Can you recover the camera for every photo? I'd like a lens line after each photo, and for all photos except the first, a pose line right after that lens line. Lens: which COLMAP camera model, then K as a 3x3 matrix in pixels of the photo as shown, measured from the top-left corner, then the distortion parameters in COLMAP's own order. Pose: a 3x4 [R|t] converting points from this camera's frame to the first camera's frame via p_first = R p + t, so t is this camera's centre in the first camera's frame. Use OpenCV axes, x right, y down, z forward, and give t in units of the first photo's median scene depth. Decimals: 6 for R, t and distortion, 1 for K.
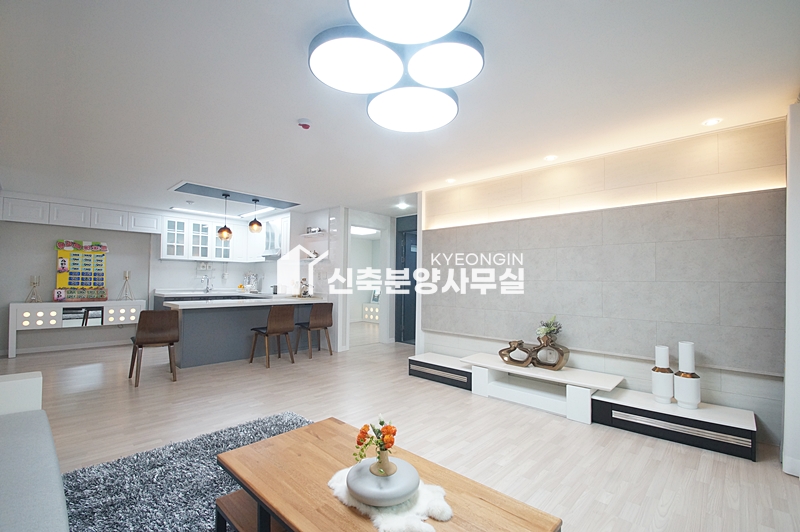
lens RADIAL K [[355.2, 0, 399.6], [0, 355.2, 273.7], [0, 0, 1]] dist [0.001848, -0.009285]
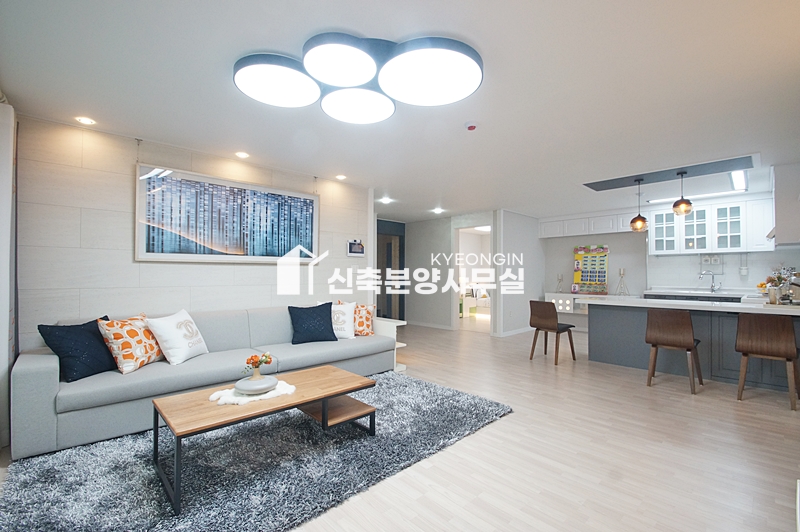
lens RADIAL K [[355.2, 0, 399.7], [0, 355.2, 276.6], [0, 0, 1]] dist [0.001848, -0.009285]
pose [[-0.072249, -0.006319, -0.997367, 0.394785], [0.019229, 0.999785, -0.007728, 0.012761], [0.997201, -0.019737, -0.072112, 0.426556]]
